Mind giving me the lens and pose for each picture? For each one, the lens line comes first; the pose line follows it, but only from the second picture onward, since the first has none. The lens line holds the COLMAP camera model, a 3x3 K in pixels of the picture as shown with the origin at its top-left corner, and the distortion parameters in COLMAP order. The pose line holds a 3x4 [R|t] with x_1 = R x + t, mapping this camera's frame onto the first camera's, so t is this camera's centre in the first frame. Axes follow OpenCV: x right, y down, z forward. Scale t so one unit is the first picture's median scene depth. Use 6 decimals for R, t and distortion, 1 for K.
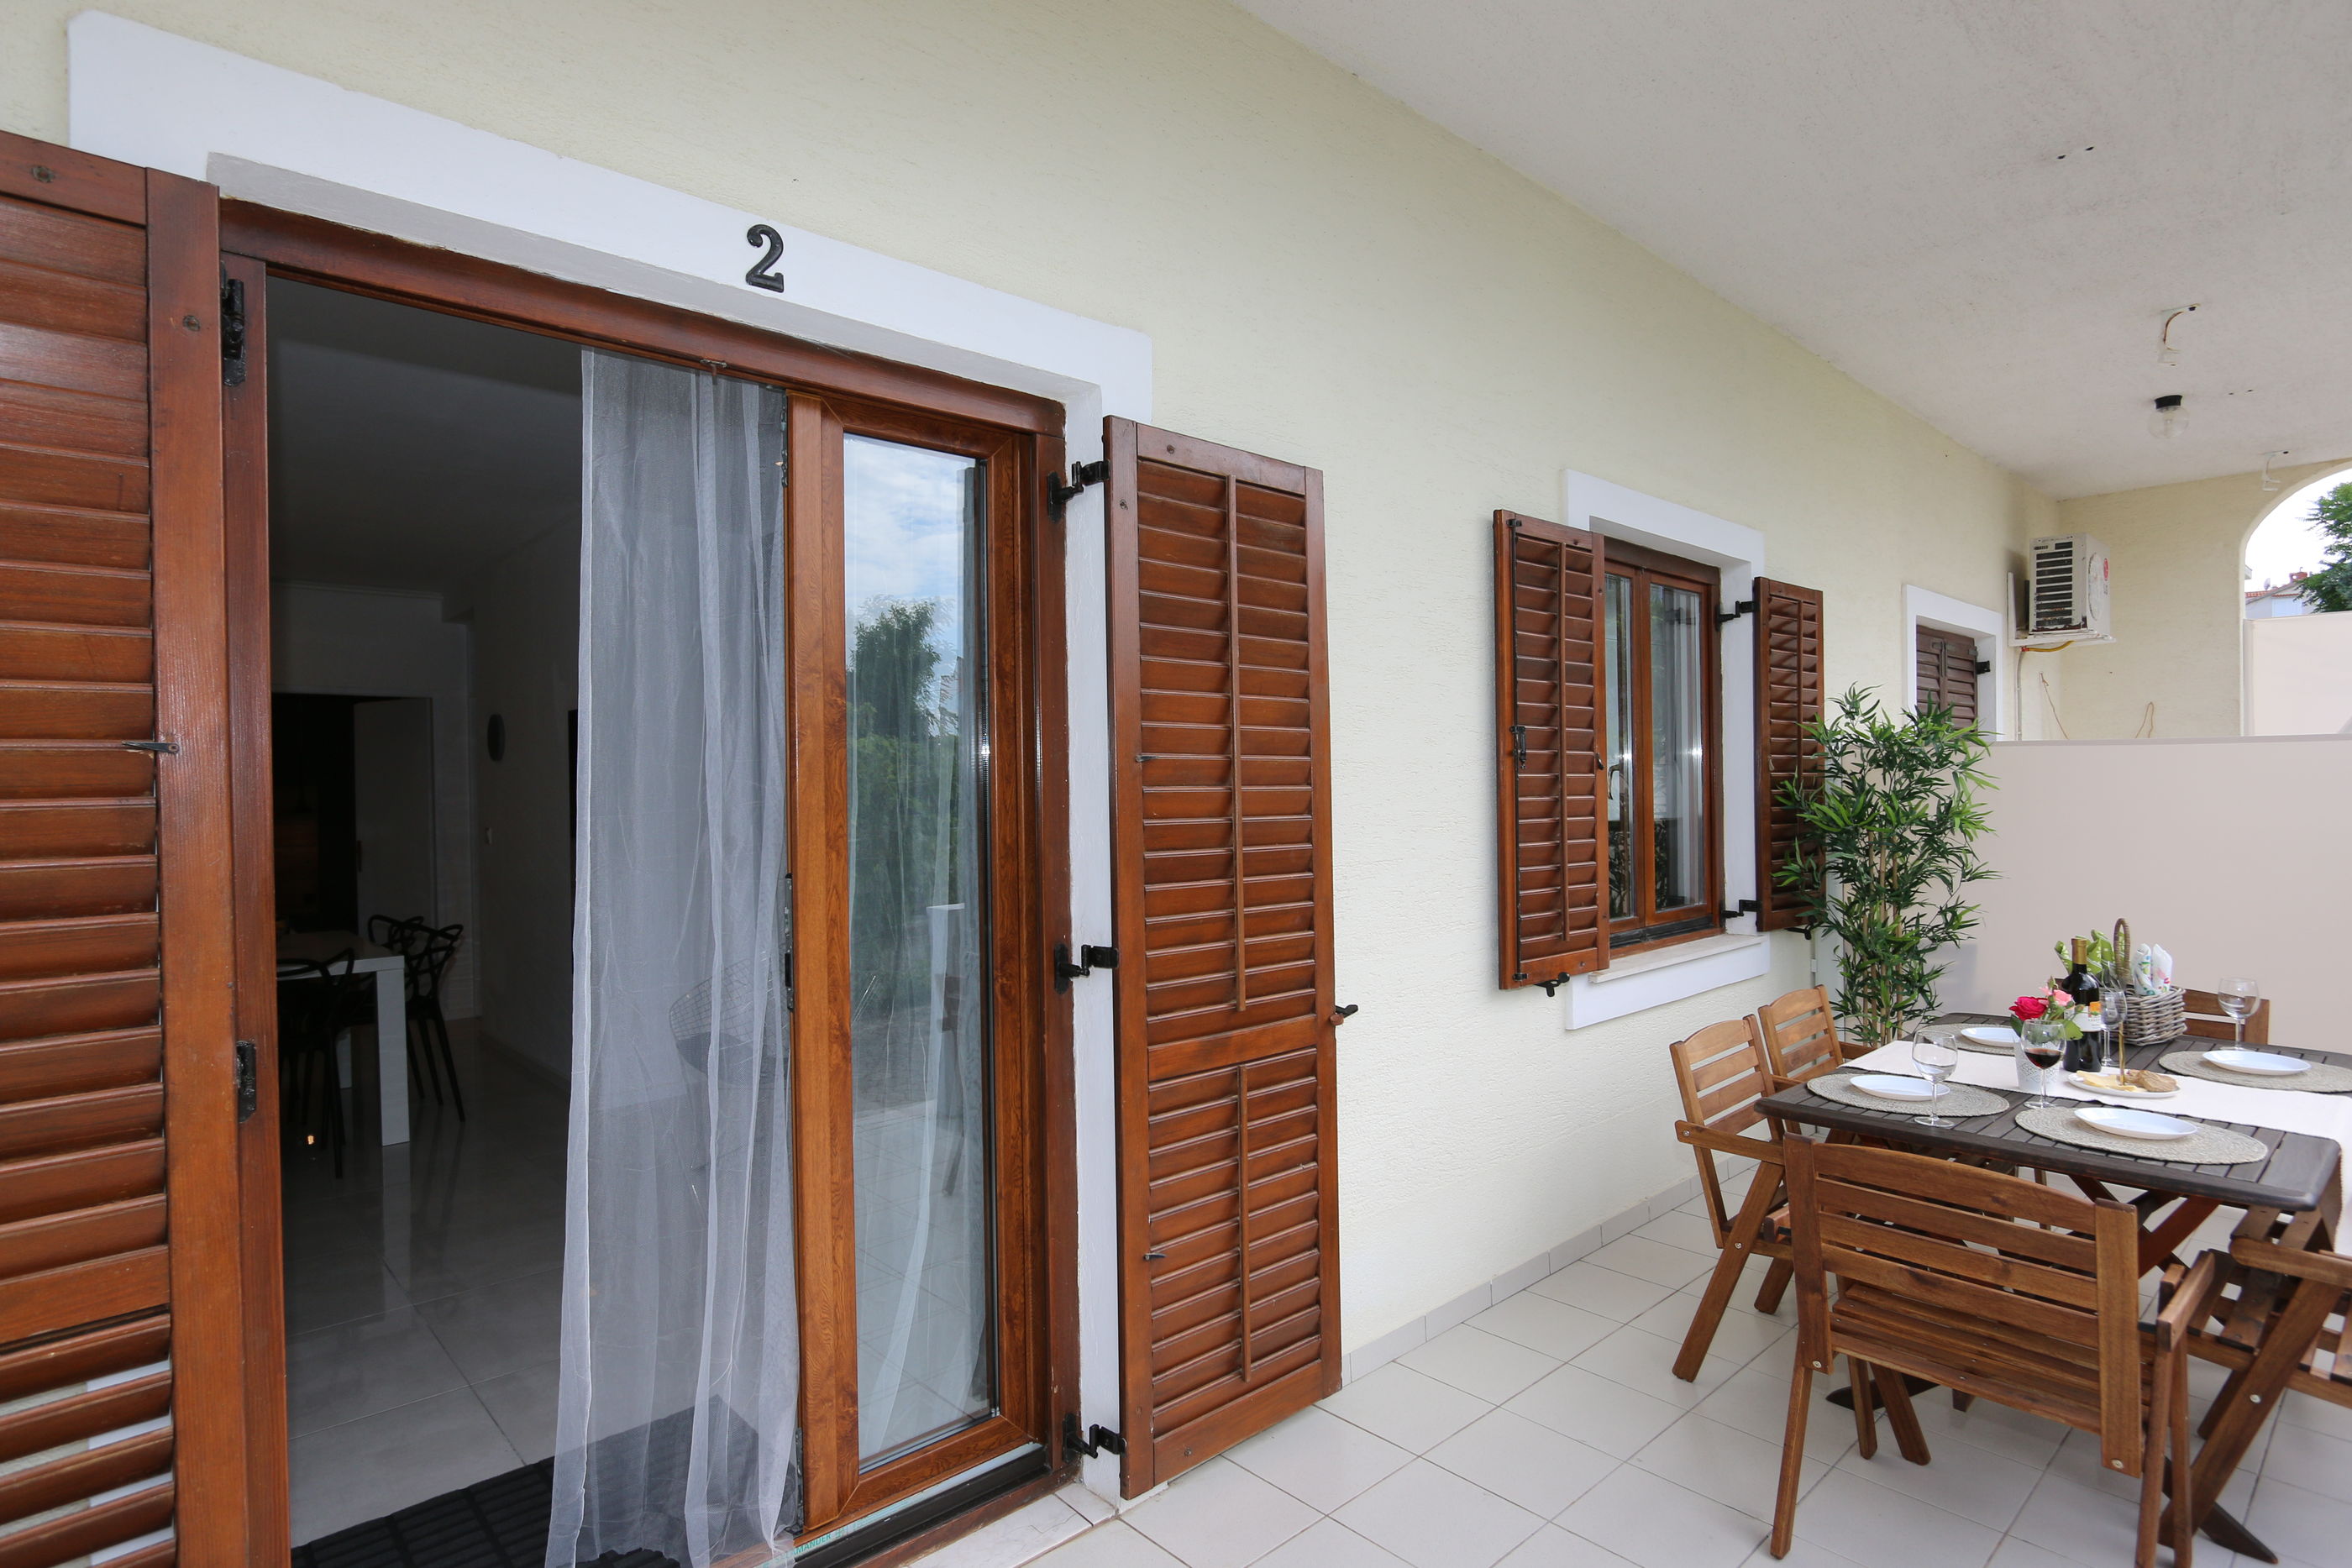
lens RADIAL K [[1215.0, 0, 1176.0], [0, 1215.0, 784.0], [0, 0, 1]] dist [0.000157, 0.000138]
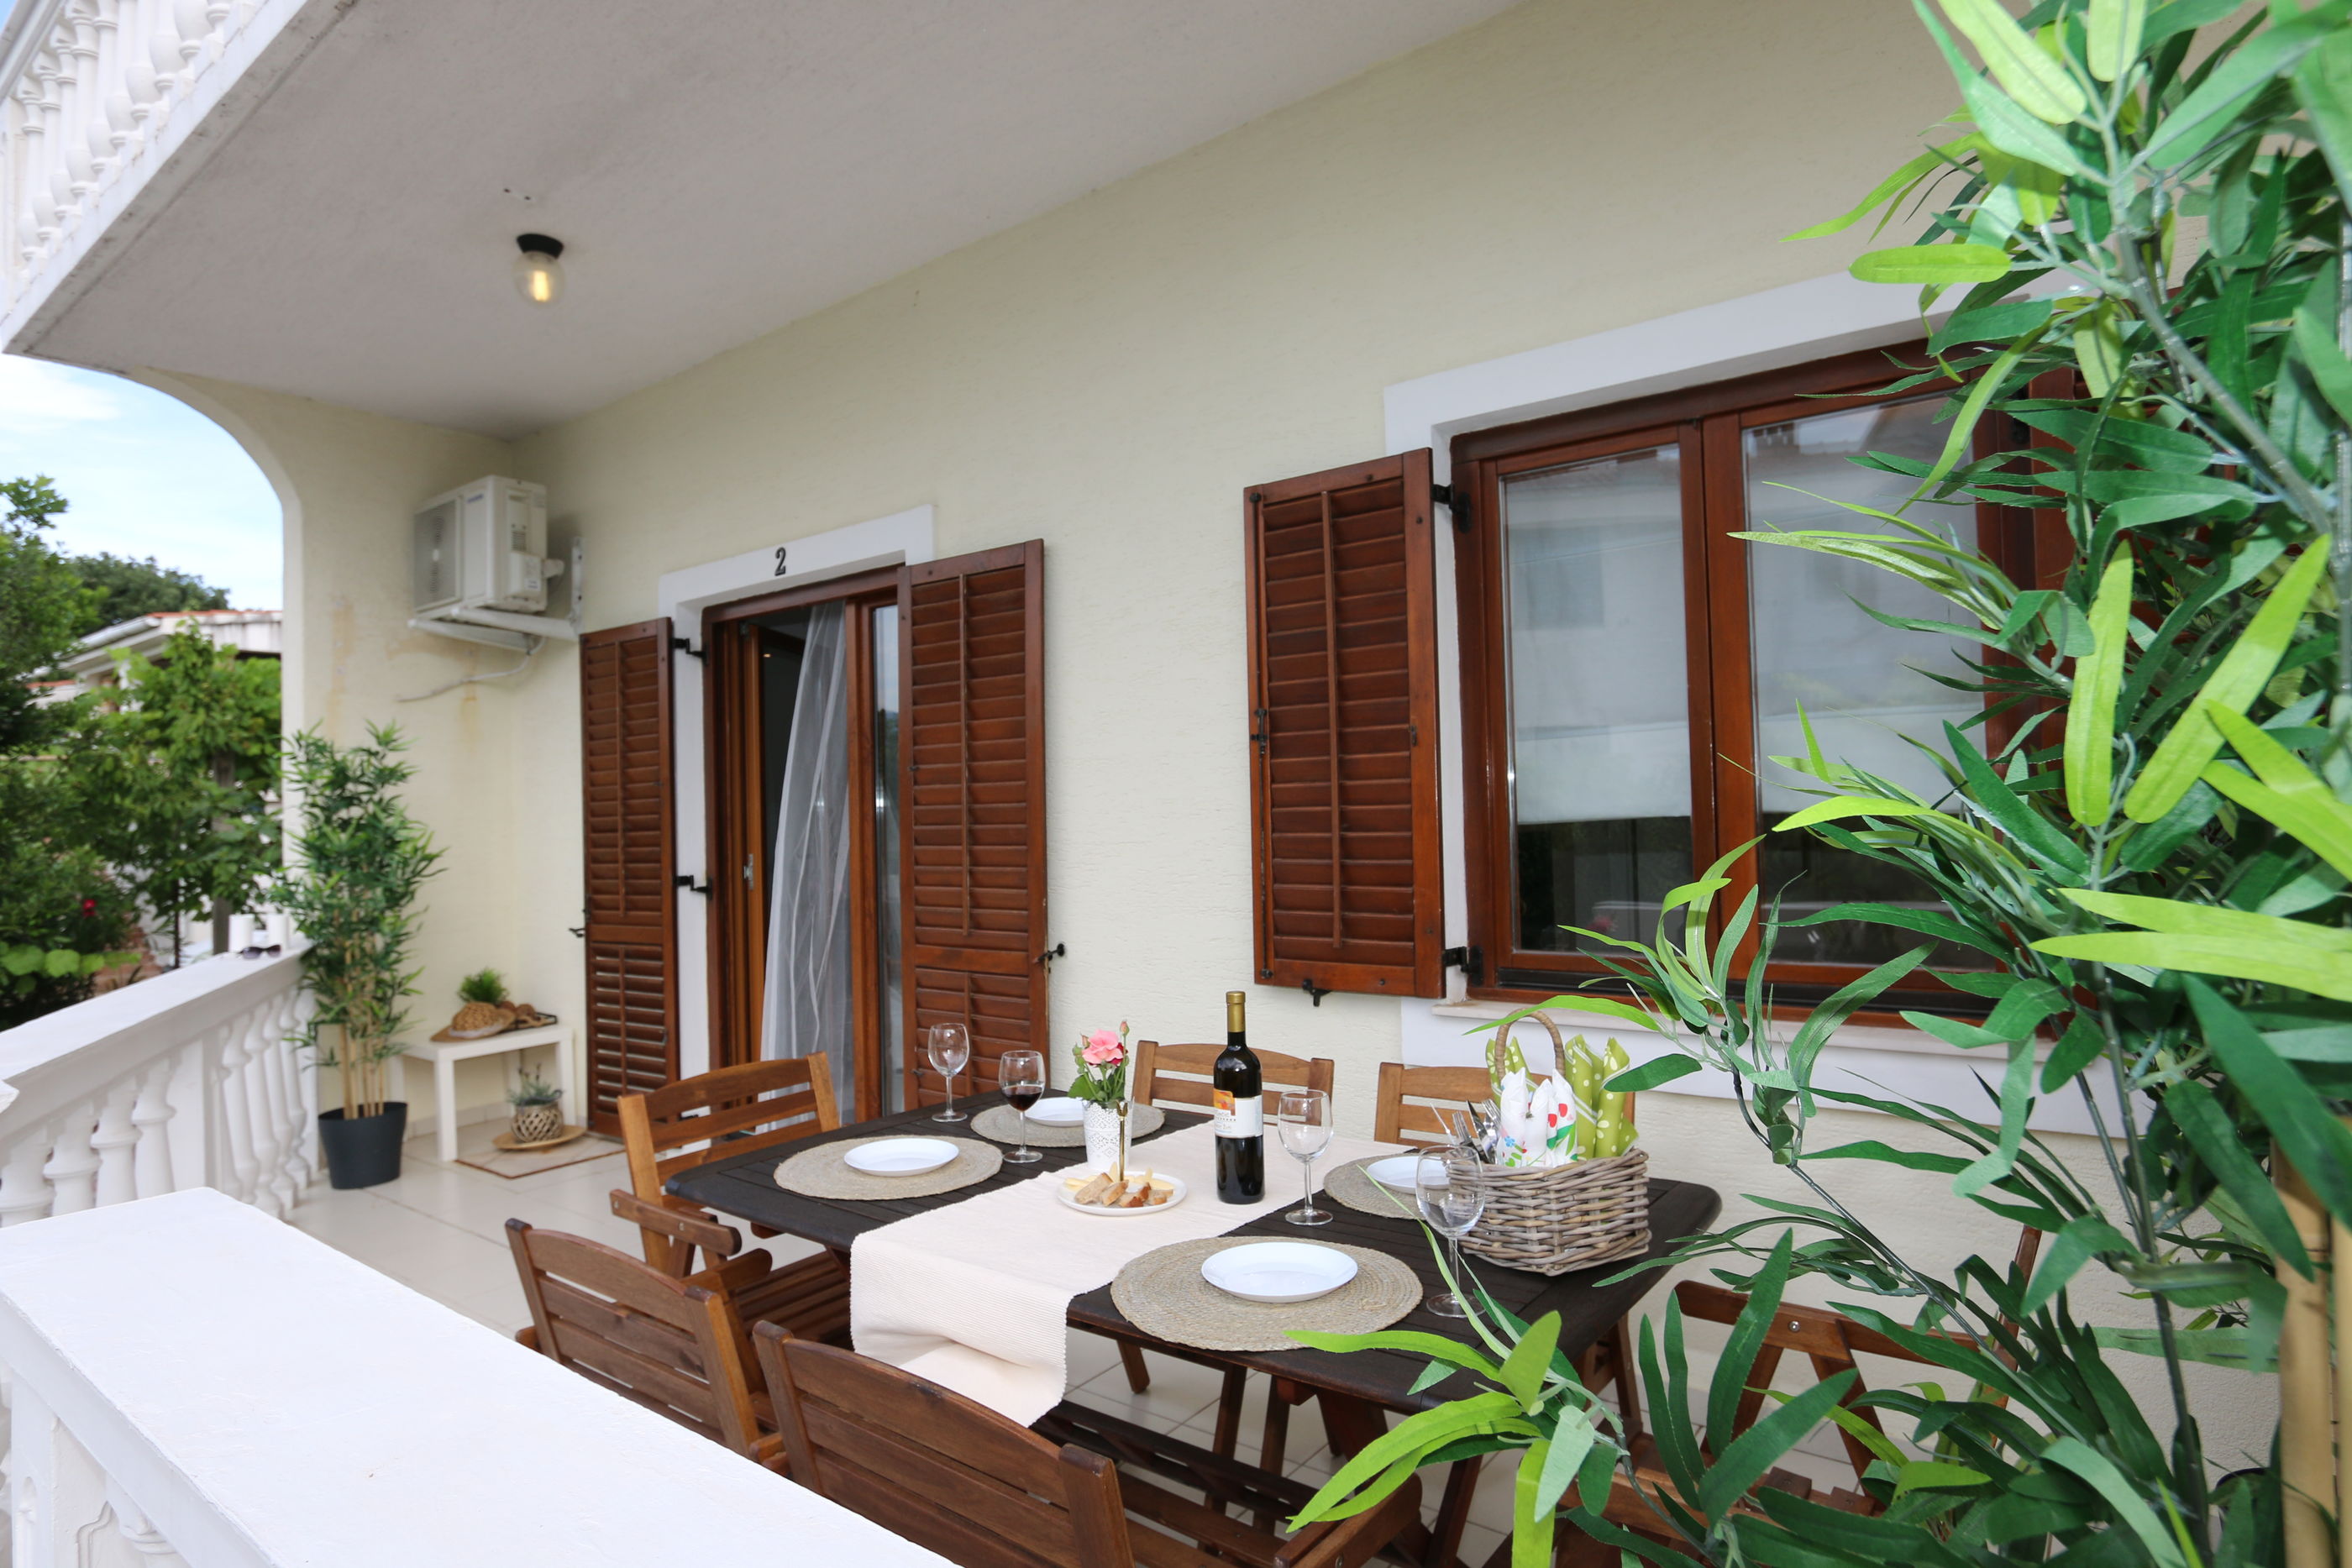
lens RADIAL K [[1215.0, 0, 1176.0], [0, 1215.0, 784.0], [0, 0, 1]] dist [0.000157, 0.000138]
pose [[0.195794, -0.019000, -0.980461, 1.421379], [0.018736, 0.999702, -0.015631, 0.027396], [0.980466, -0.015309, 0.196091, 0.878876]]
